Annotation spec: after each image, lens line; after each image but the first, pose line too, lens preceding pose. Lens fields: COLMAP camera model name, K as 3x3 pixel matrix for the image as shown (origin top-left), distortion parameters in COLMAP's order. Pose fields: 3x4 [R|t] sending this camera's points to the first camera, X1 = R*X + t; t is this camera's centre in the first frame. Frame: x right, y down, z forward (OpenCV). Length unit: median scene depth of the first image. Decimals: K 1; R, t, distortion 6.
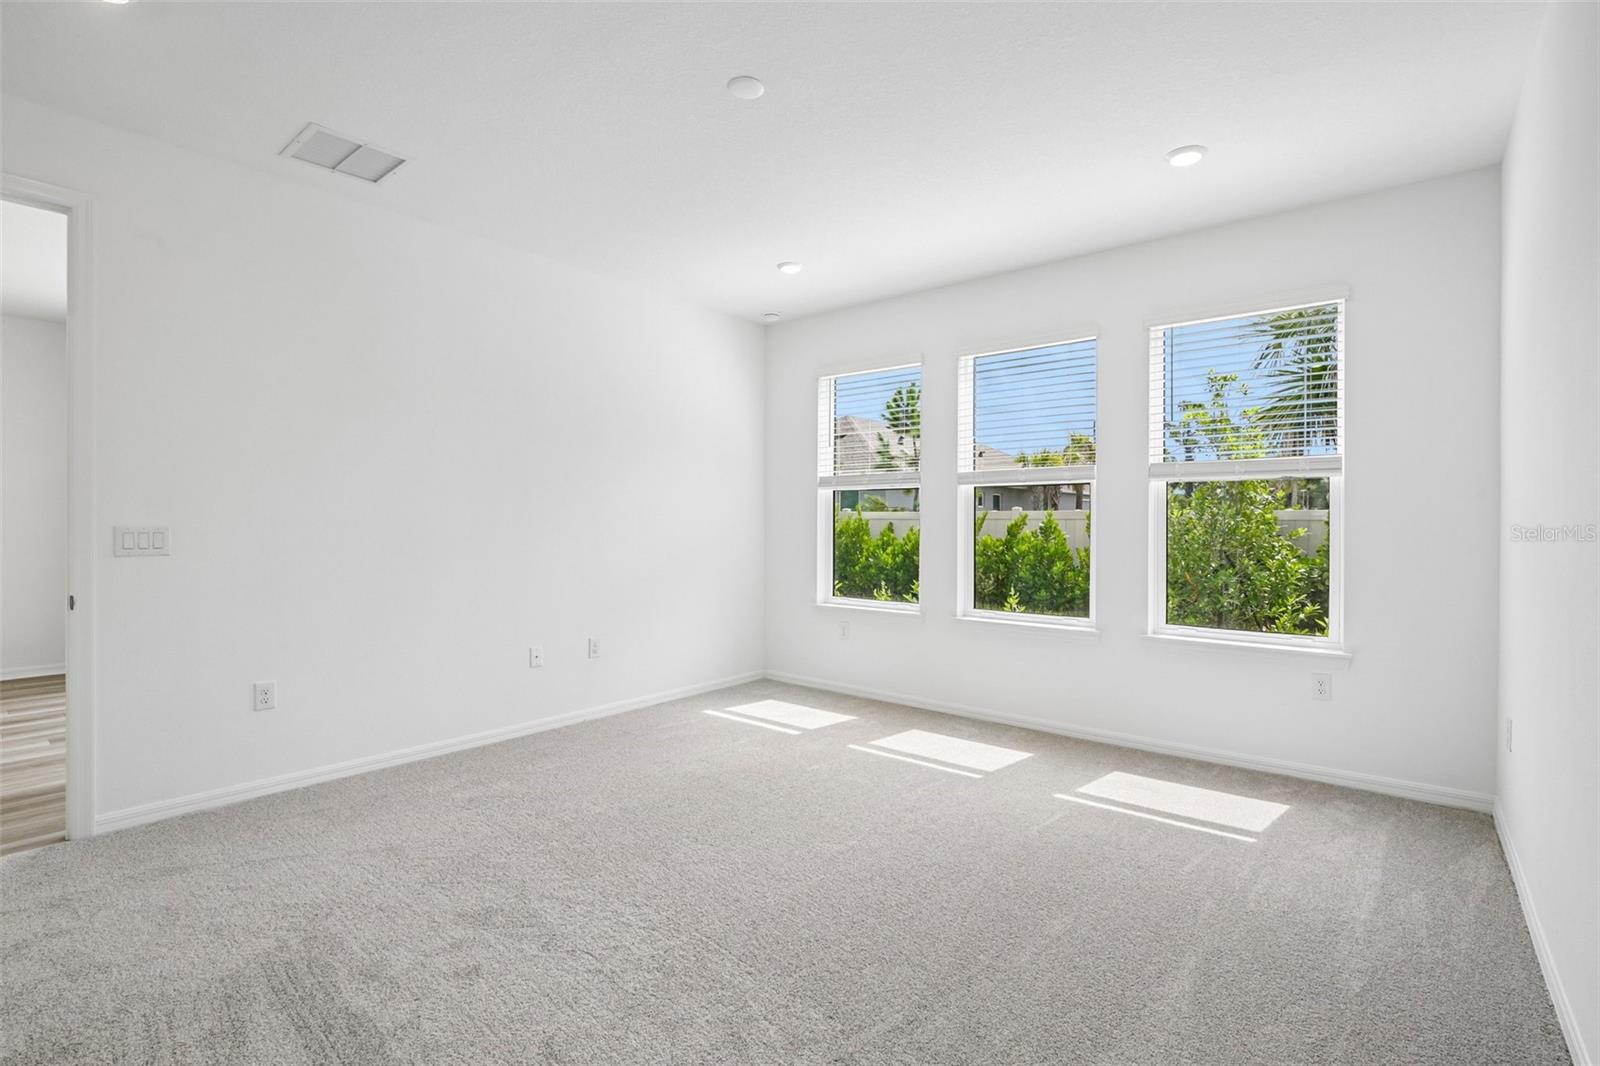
lens RADIAL K [[733.1, 0, 809.1], [0, 733.1, 524.0], [0, 0, 1]] dist [-0.015425, 0.000480]
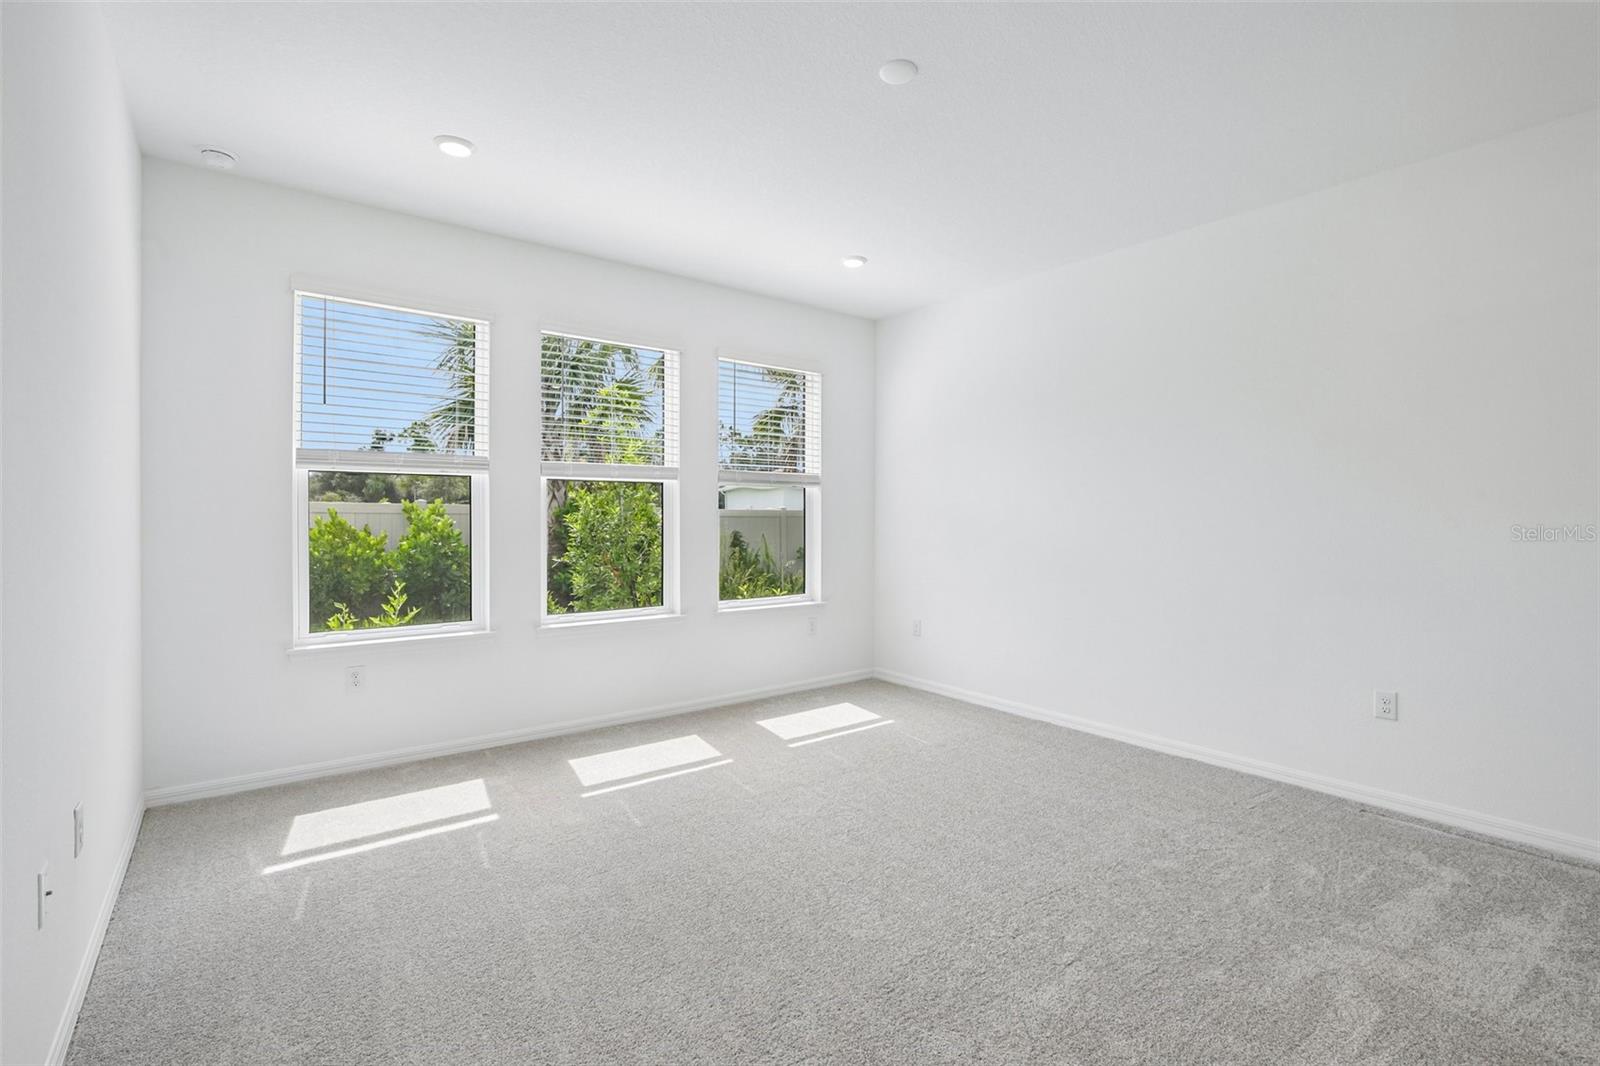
lens RADIAL K [[753.9, 0, 807.0], [0, 753.9, 506.7], [0, 0, 1]] dist [0.002740, 0.000675]
pose [[0.215617, 0.010314, 0.976424, -0.628480], [0.005311, 0.999917, -0.011735, -0.003500], [-0.976464, 0.007716, 0.215544, 0.513053]]
